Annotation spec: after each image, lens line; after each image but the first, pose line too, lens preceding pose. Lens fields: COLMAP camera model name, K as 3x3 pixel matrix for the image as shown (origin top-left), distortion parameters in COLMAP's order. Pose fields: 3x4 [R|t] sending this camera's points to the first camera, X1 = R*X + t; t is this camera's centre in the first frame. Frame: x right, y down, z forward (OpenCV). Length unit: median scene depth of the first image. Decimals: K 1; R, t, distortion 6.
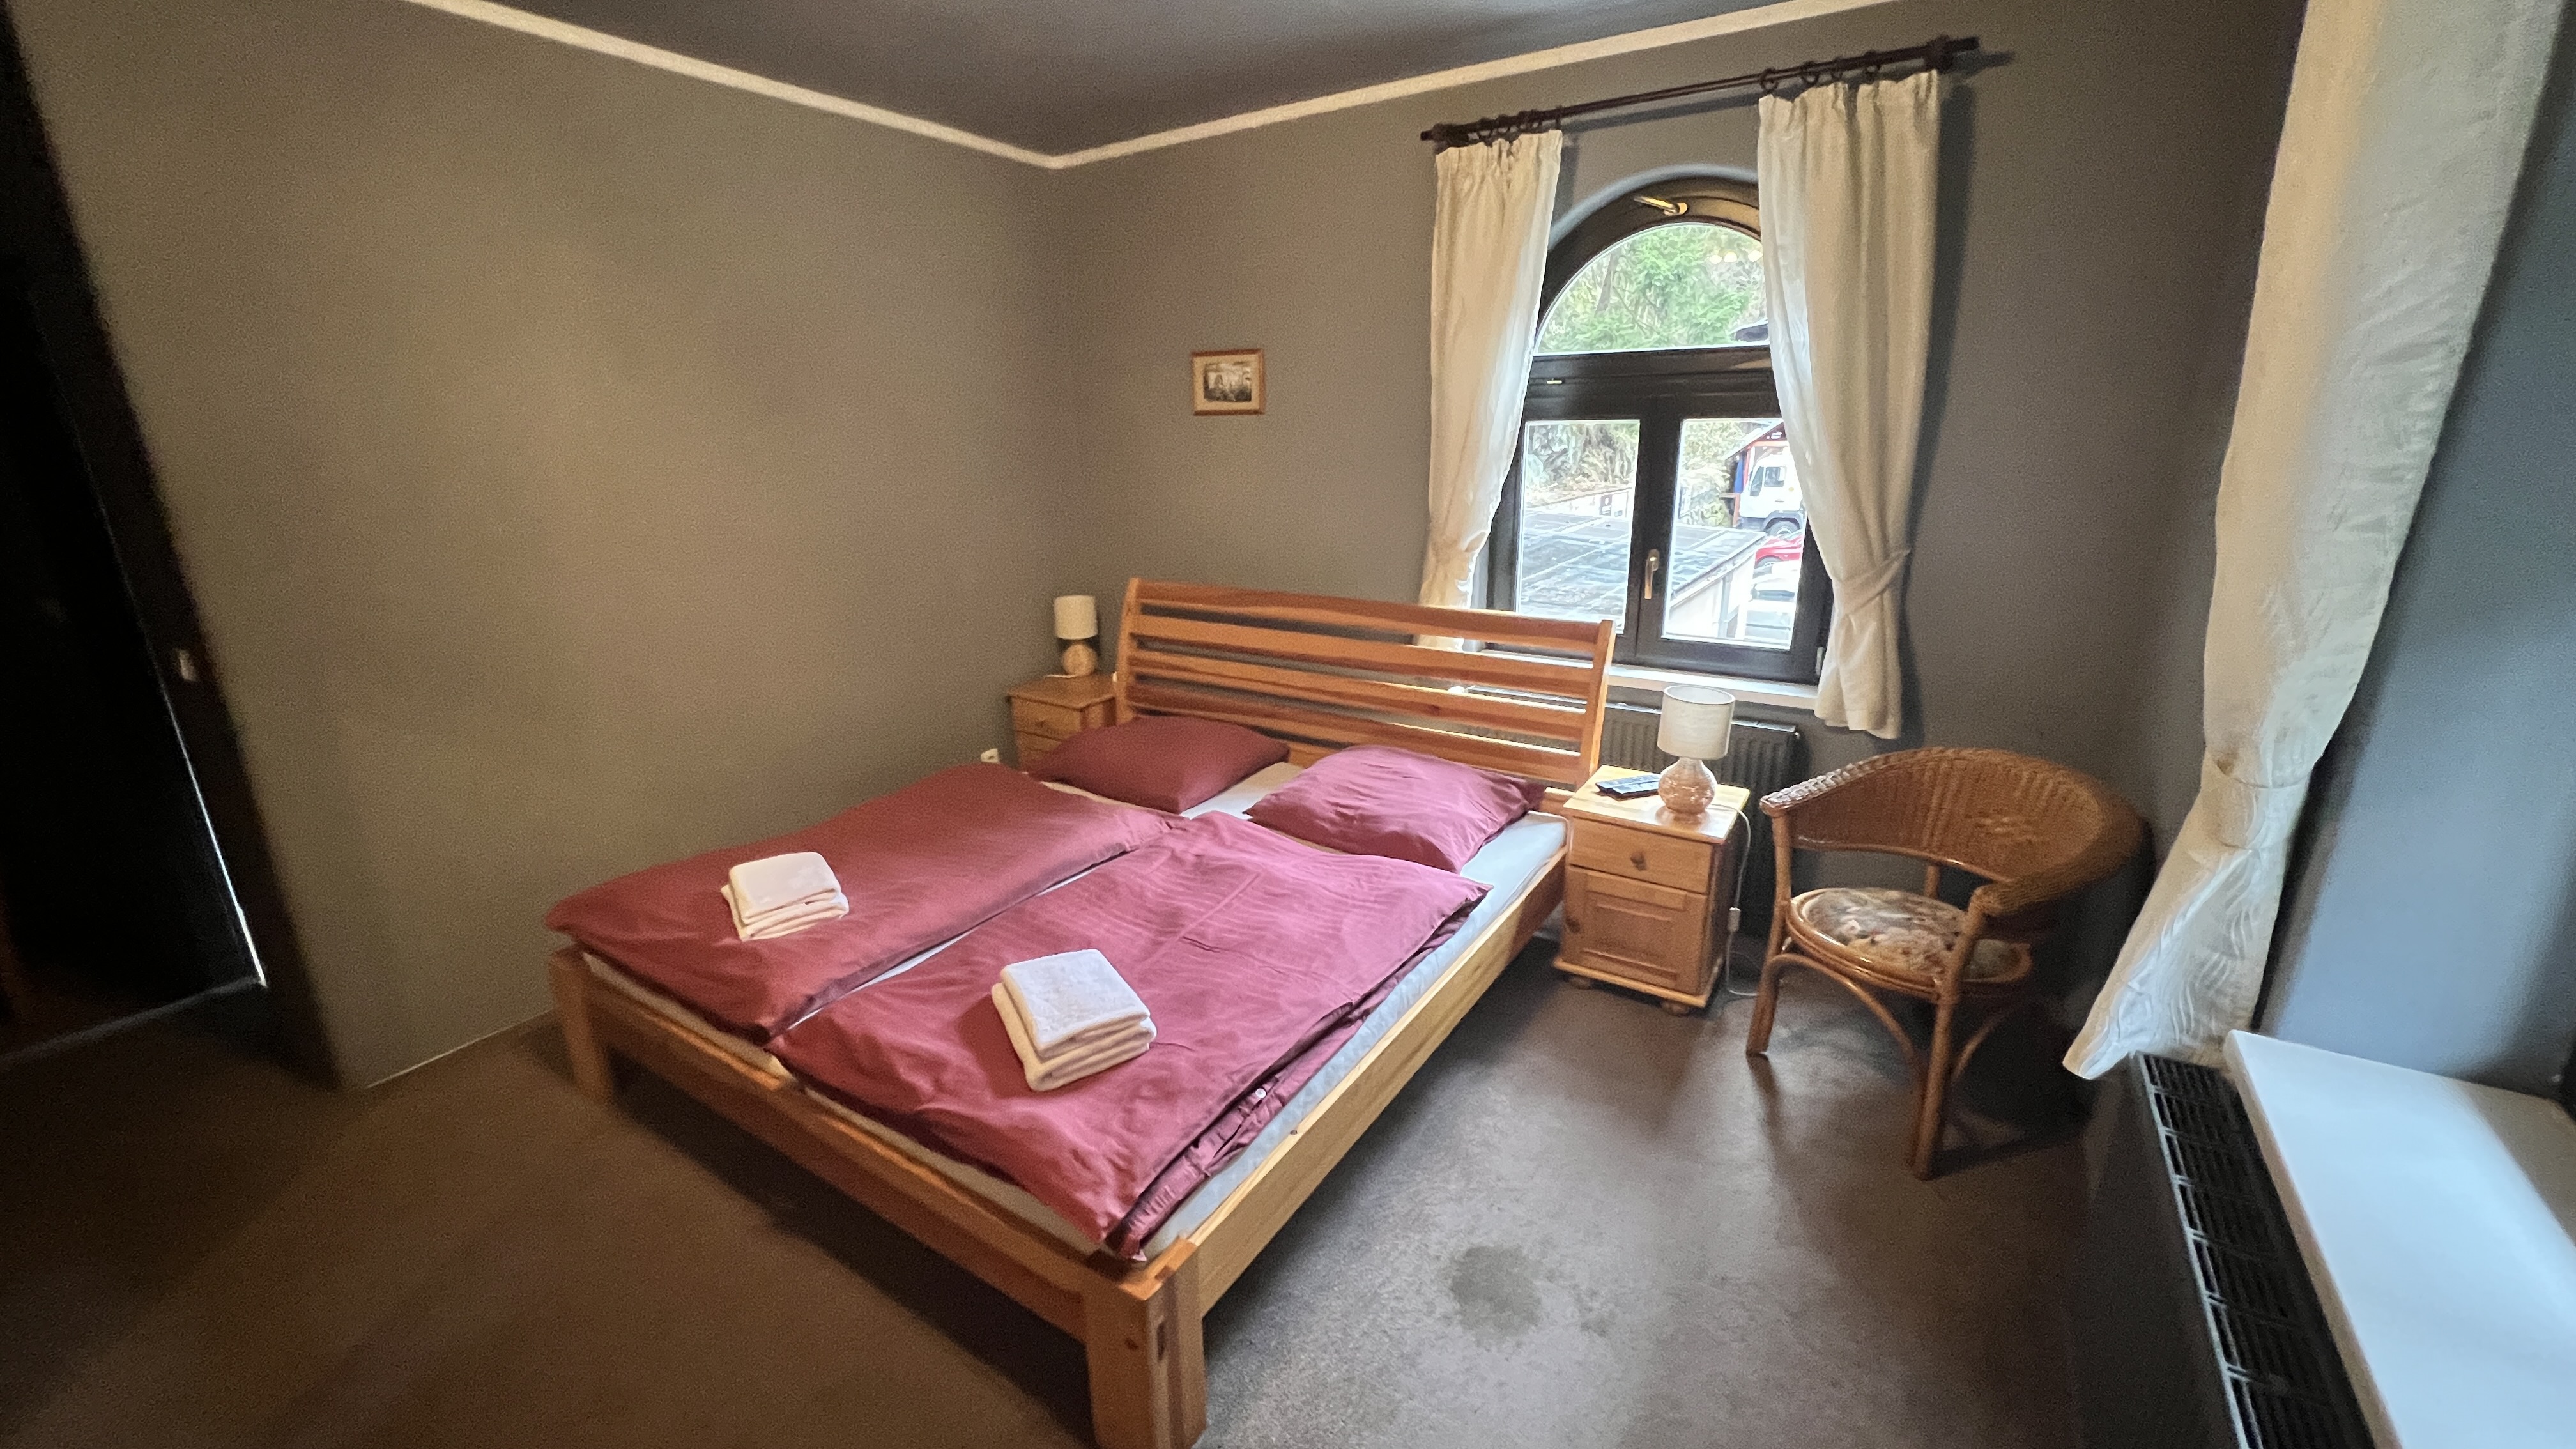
lens RADIAL K [[1028.6, 0, 1292.5], [0, 1028.6, 719.2], [0, 0, 1]] dist [-0.001480, -0.000044]
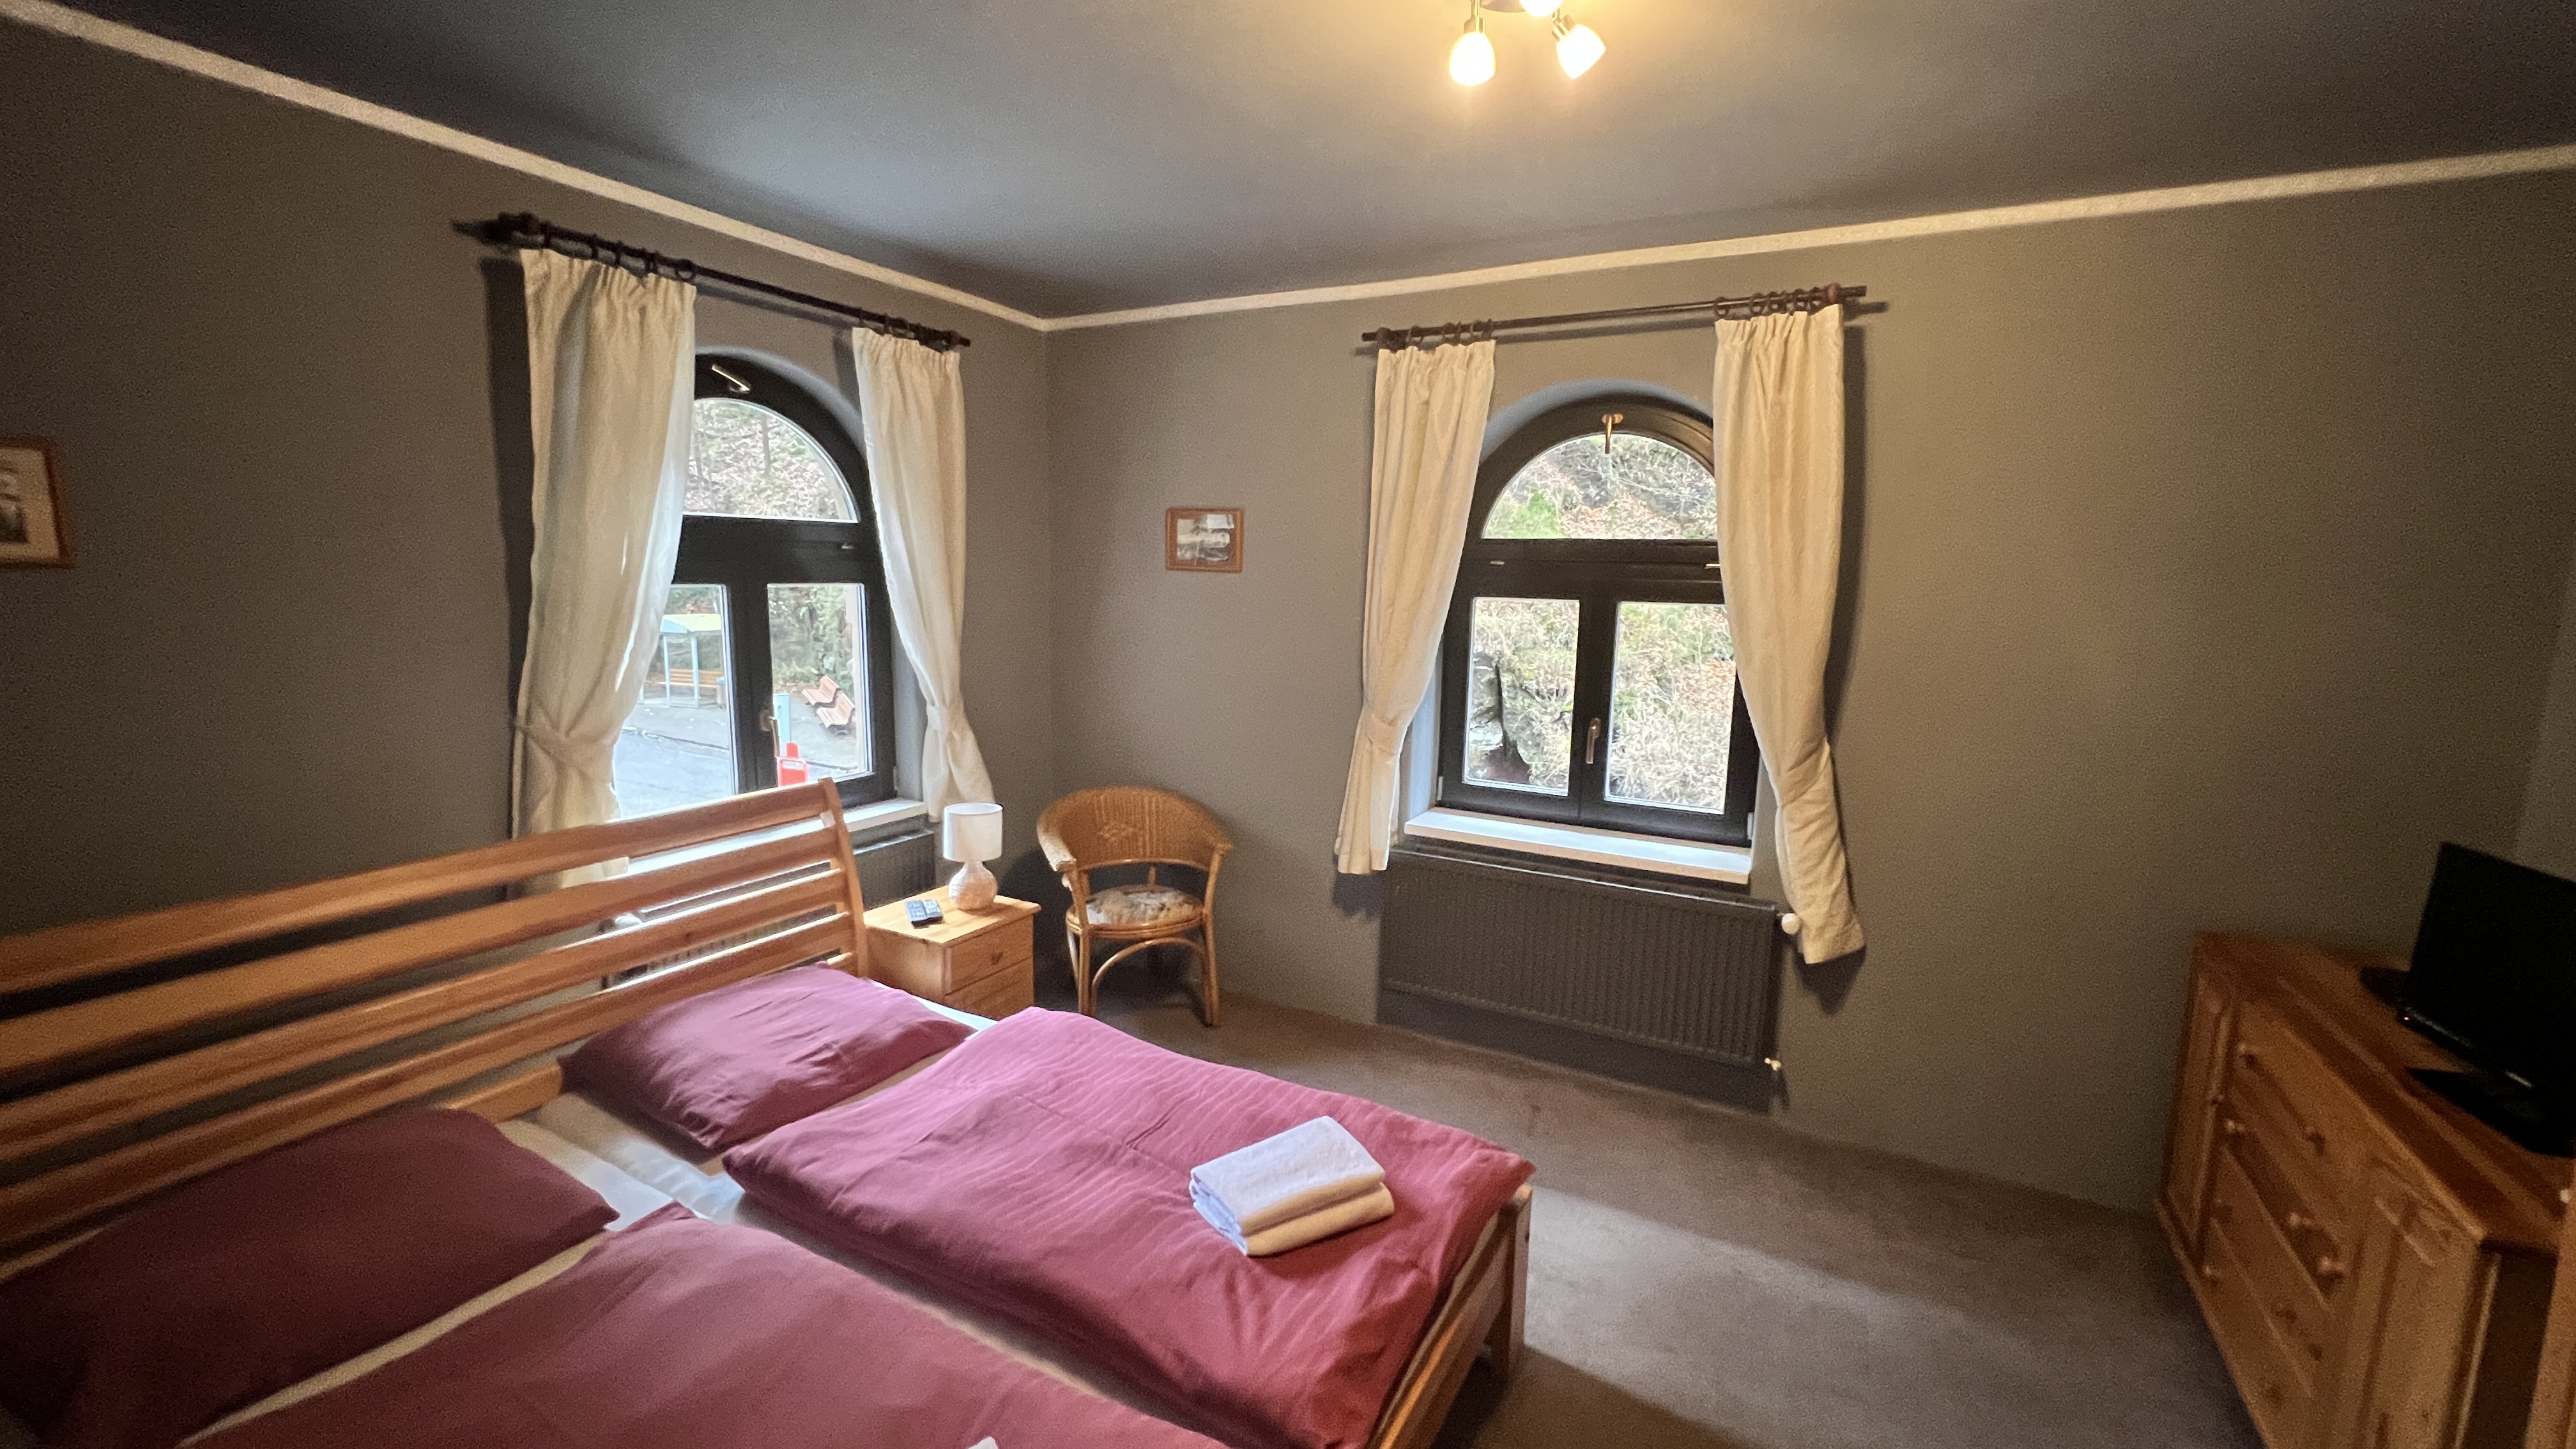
lens RADIAL K [[1028.6, 0, 1291.6], [0, 1028.6, 705.0], [0, 0, 1]] dist [-0.001480, -0.000044]
pose [[-0.064702, -0.123058, 0.990288, -0.743502], [0.256434, 0.956992, 0.135675, -0.191547], [-0.964394, 0.262722, -0.030364, 0.594744]]
